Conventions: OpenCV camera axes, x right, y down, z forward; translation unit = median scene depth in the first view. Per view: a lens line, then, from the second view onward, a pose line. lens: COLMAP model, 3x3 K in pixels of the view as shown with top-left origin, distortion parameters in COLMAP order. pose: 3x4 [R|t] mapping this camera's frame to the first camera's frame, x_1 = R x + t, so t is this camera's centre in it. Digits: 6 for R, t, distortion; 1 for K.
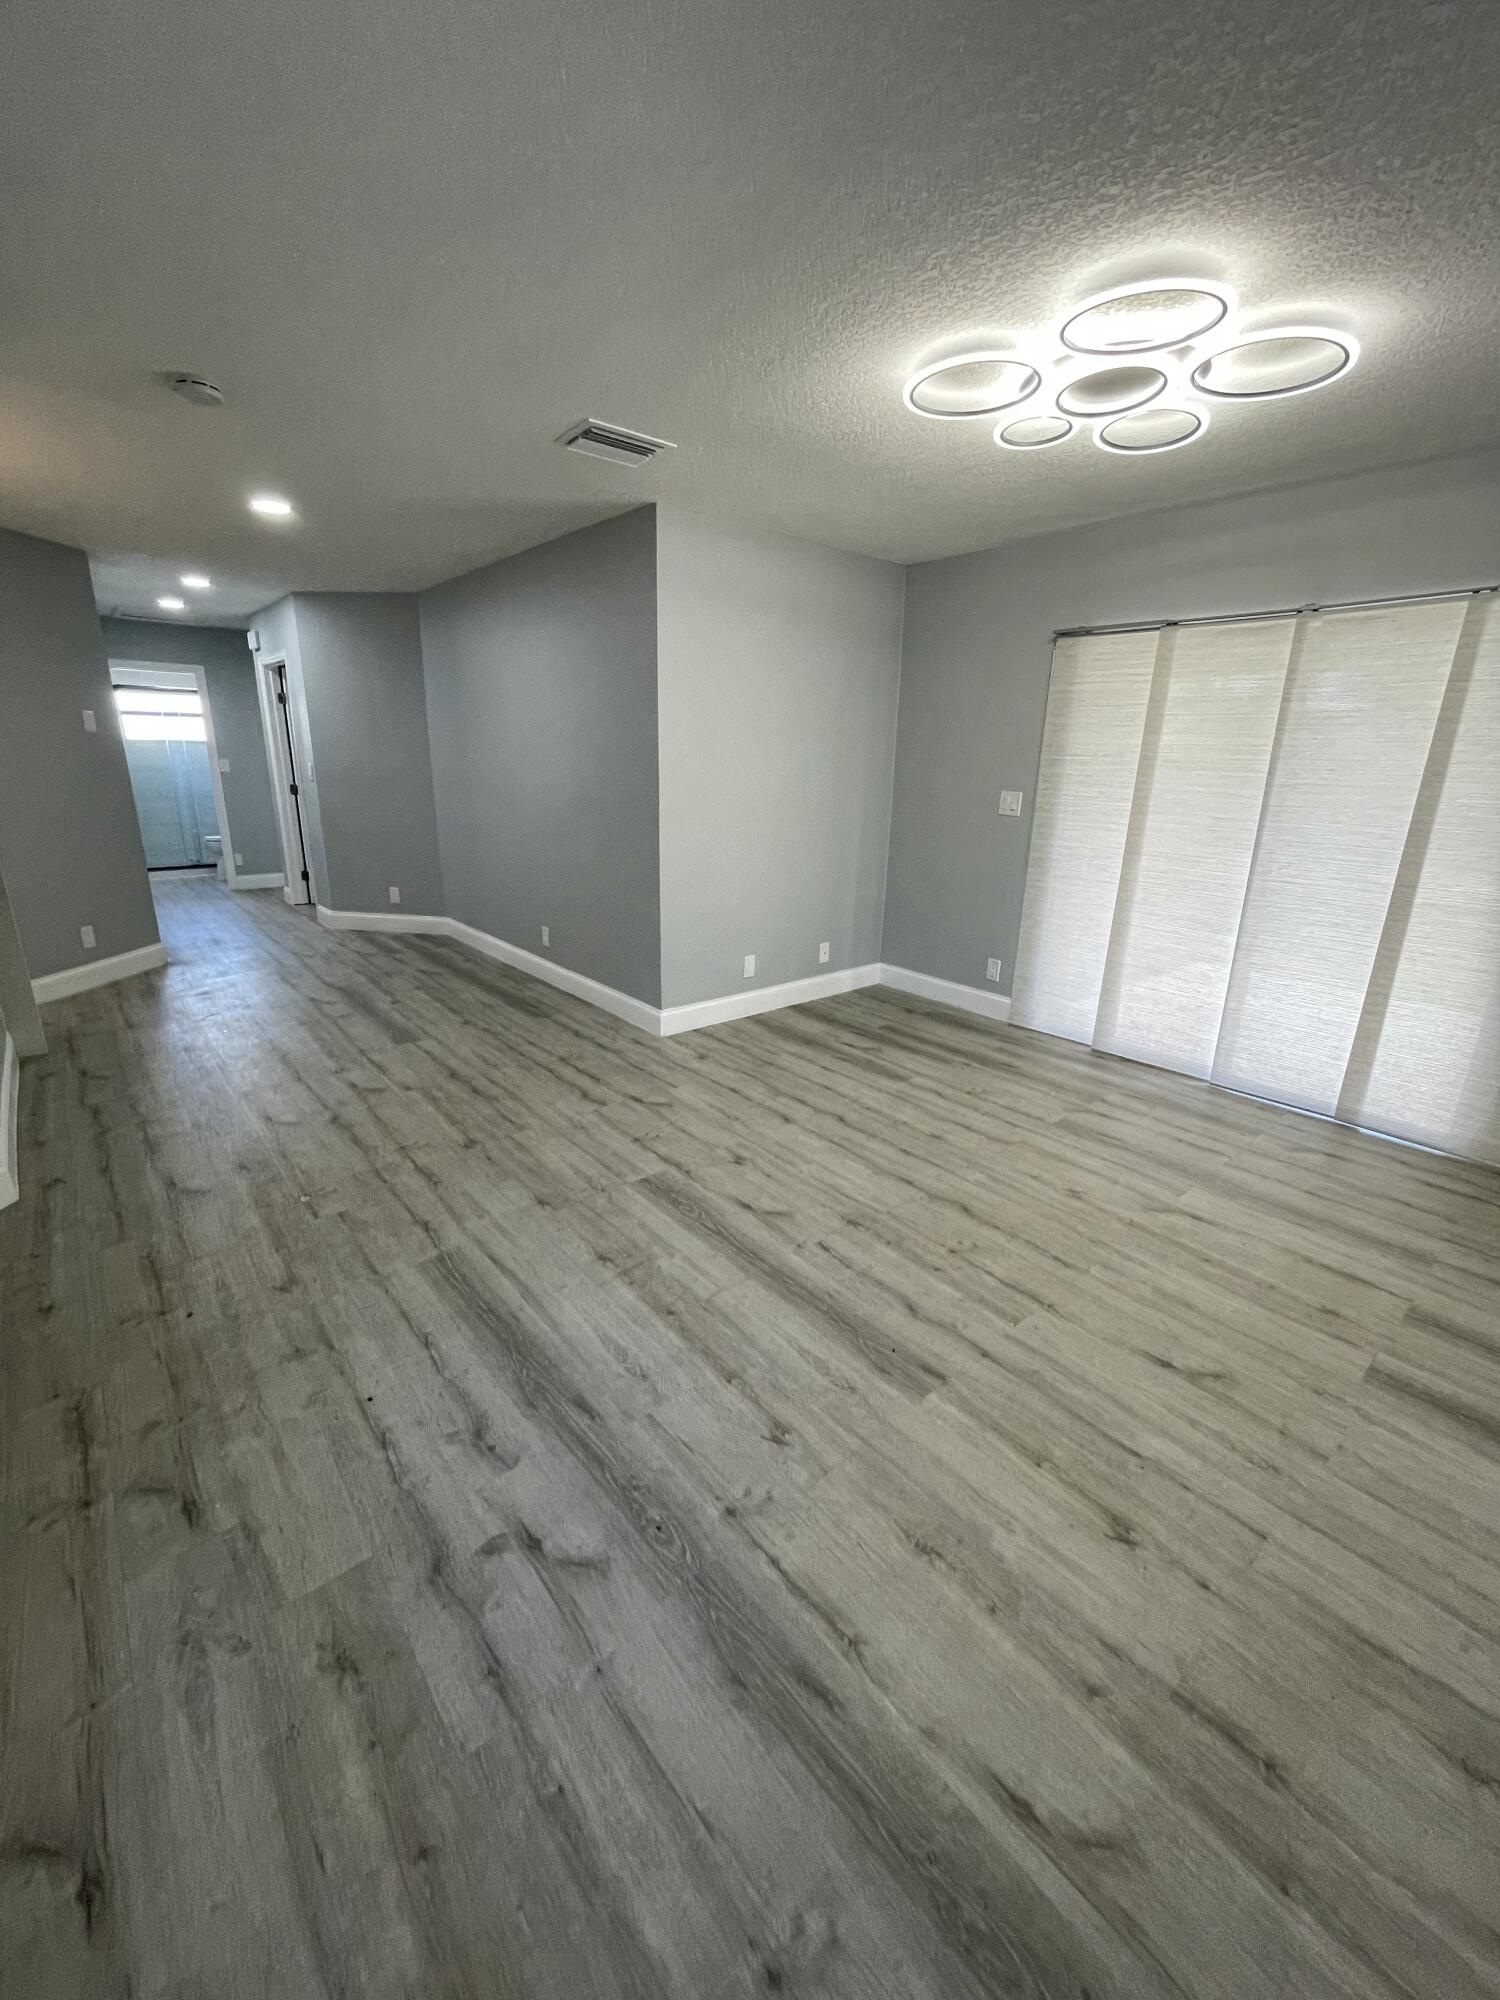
lens RADIAL K [[804.7, 0, 748.5], [0, 804.7, 1003.0], [0, 0, 1]] dist [-0.003637, 0.000490]
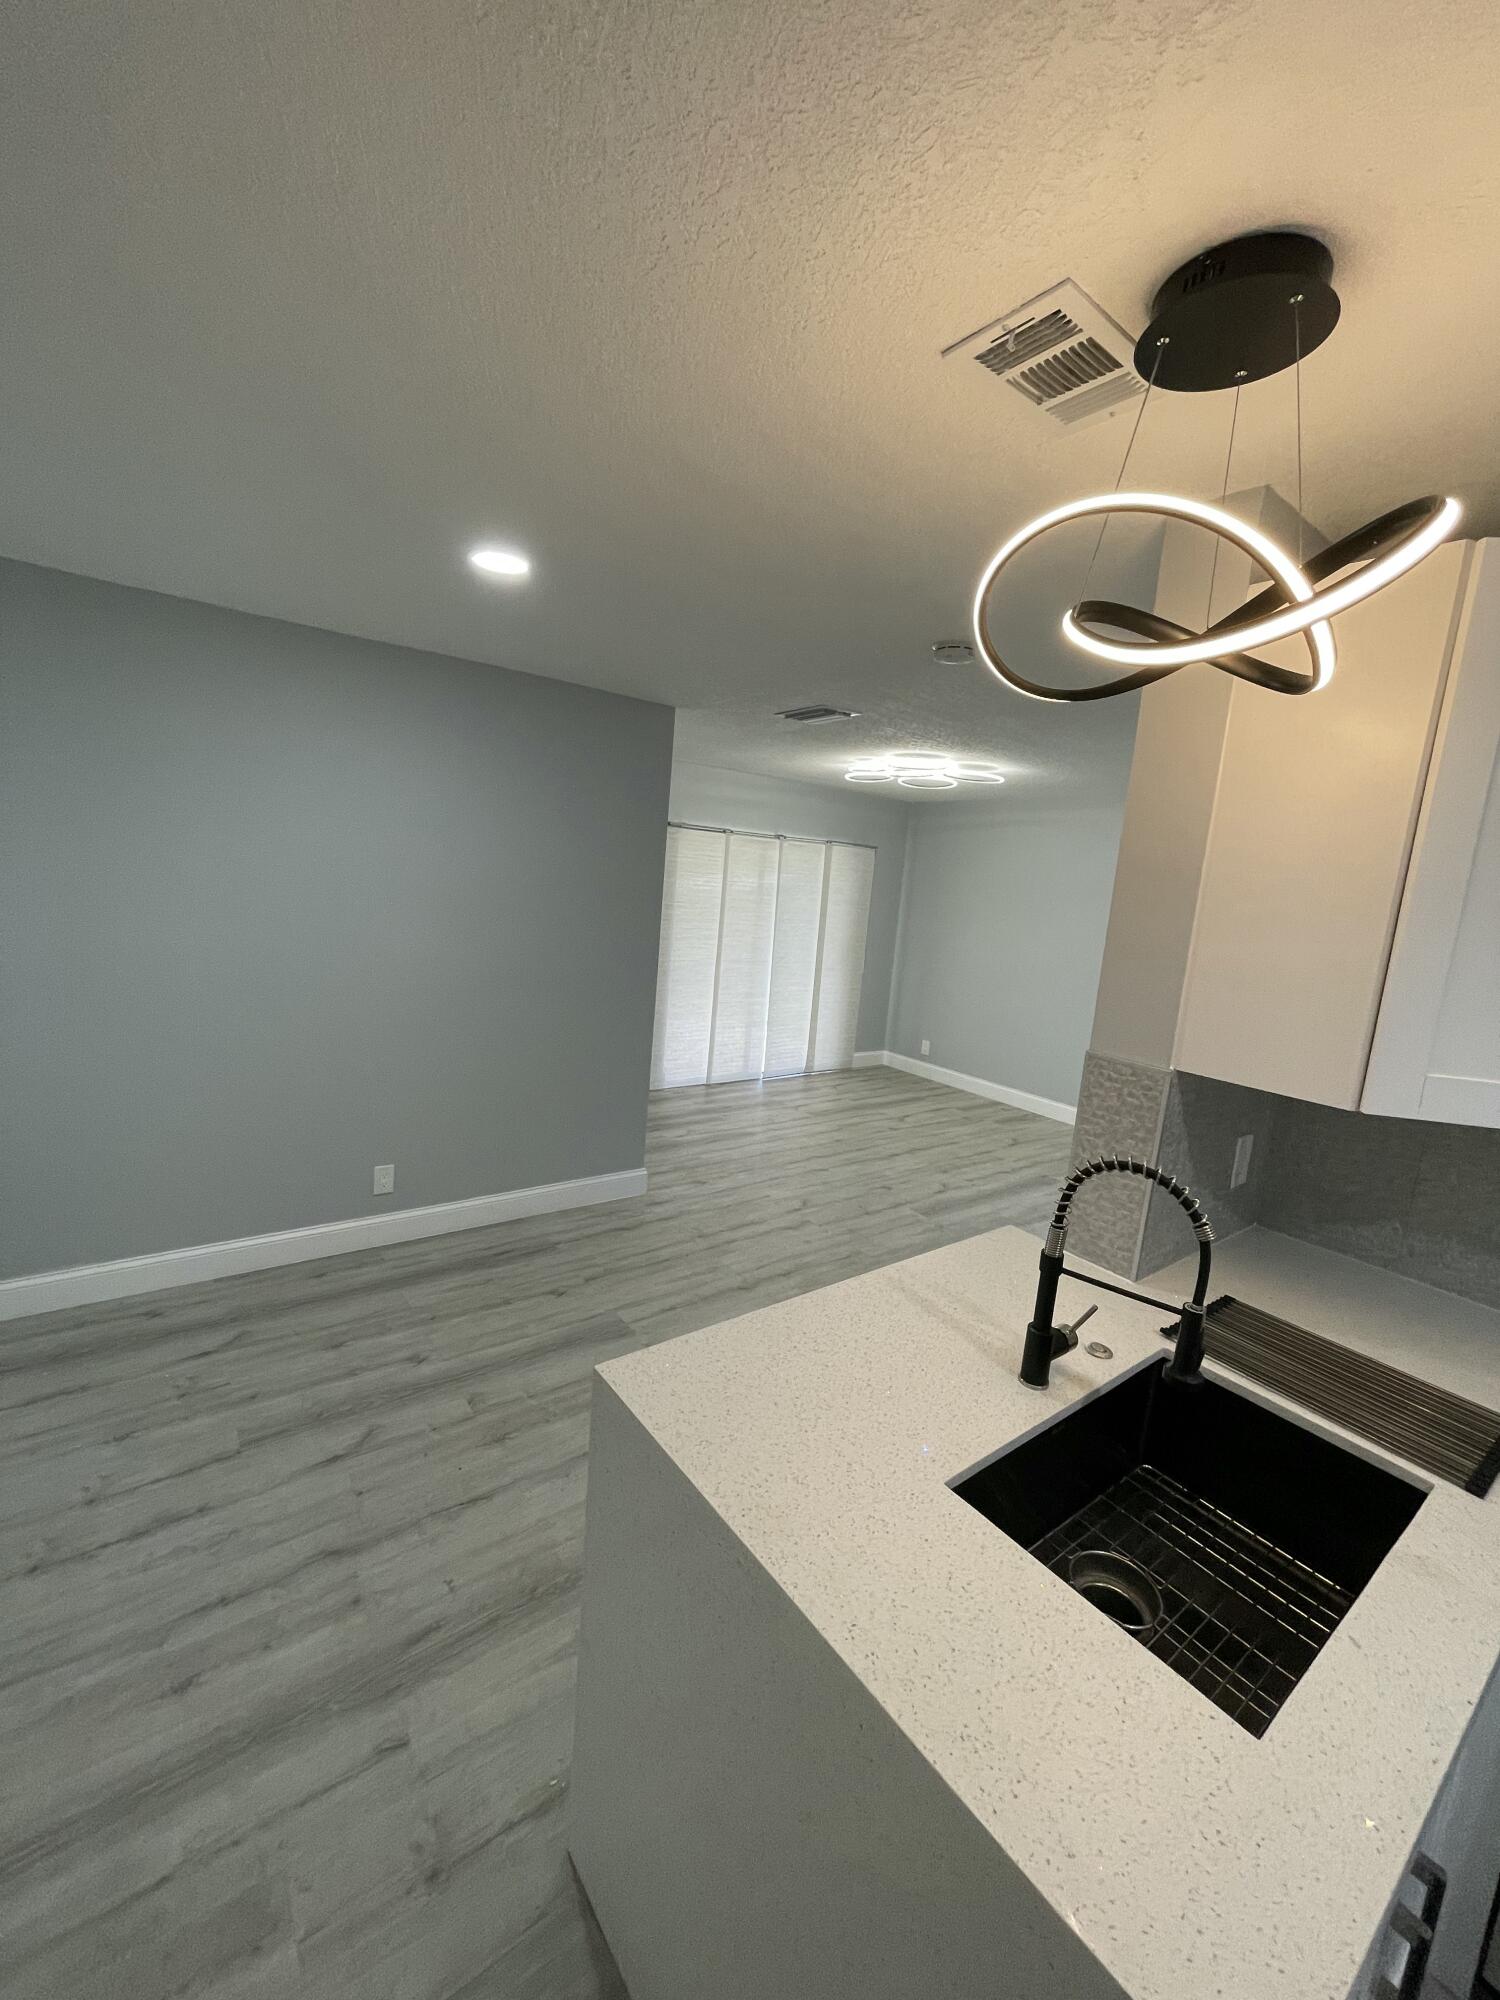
lens RADIAL K [[804.7, 0, 744.7], [0, 804.7, 994.4], [0, 0, 1]] dist [-0.003637, 0.000490]
pose [[0.064664, -0.164914, 0.984186, -1.328110], [0.221428, 0.964035, 0.146989, -0.402106], [-0.973030, 0.208422, 0.098855, 0.917014]]
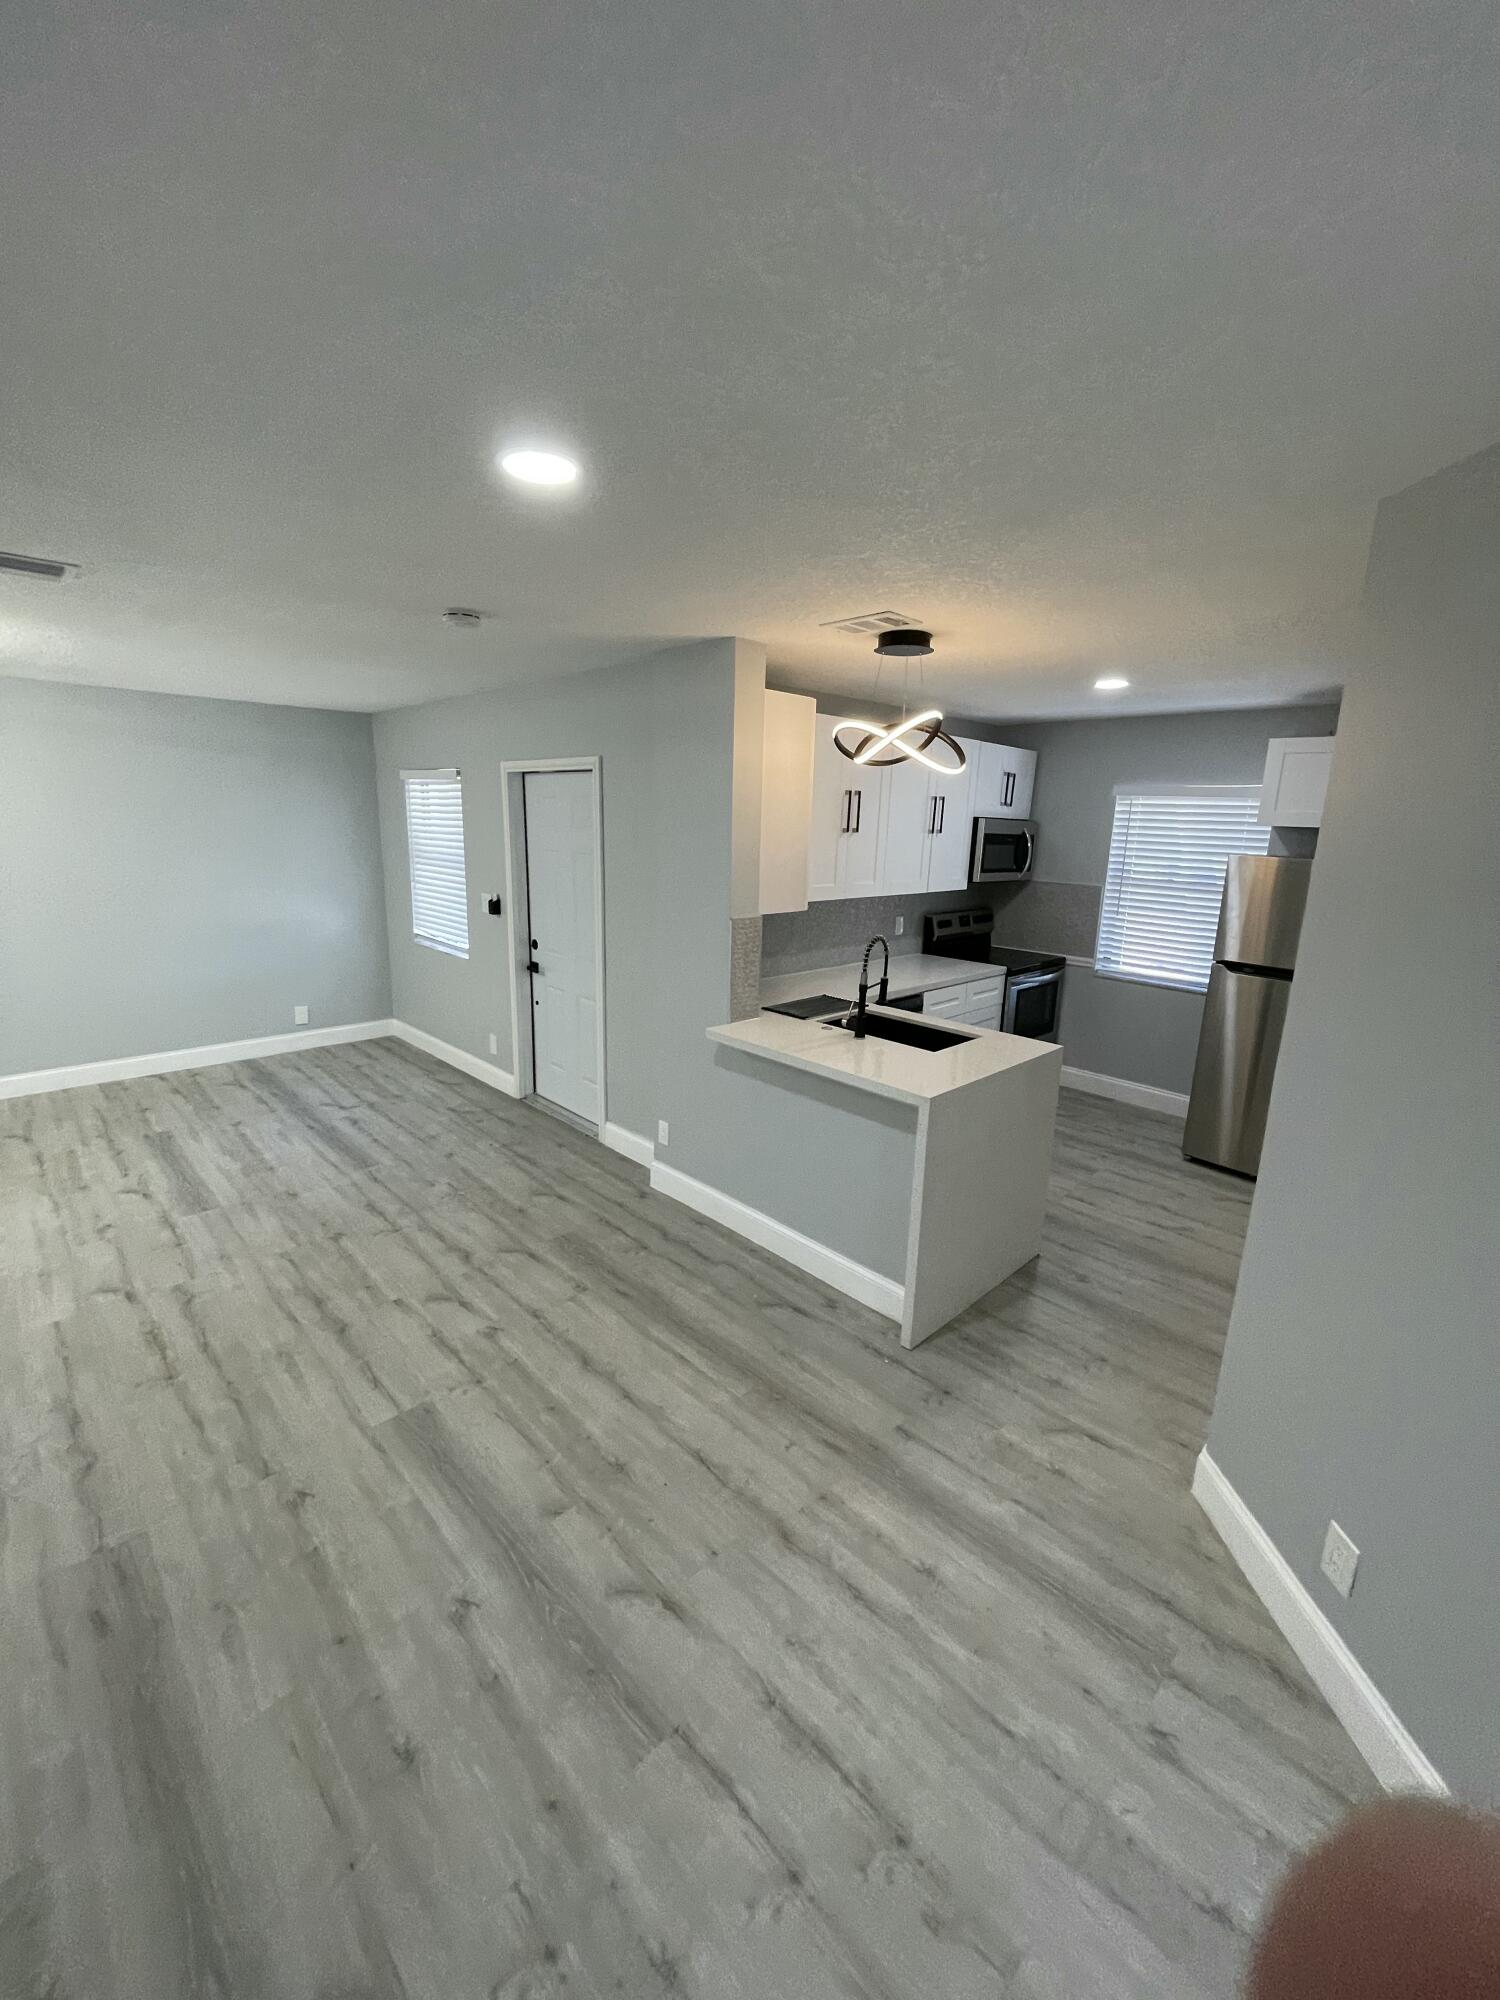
lens RADIAL K [[804.7, 0, 741.5], [0, 804.7, 989.6], [0, 0, 1]] dist [-0.003637, 0.000490]
pose [[-0.997346, -0.030843, -0.065950, -0.755613], [-0.059407, 0.868410, 0.492275, -0.657241], [0.042088, 0.494886, -0.867938, 1.671828]]
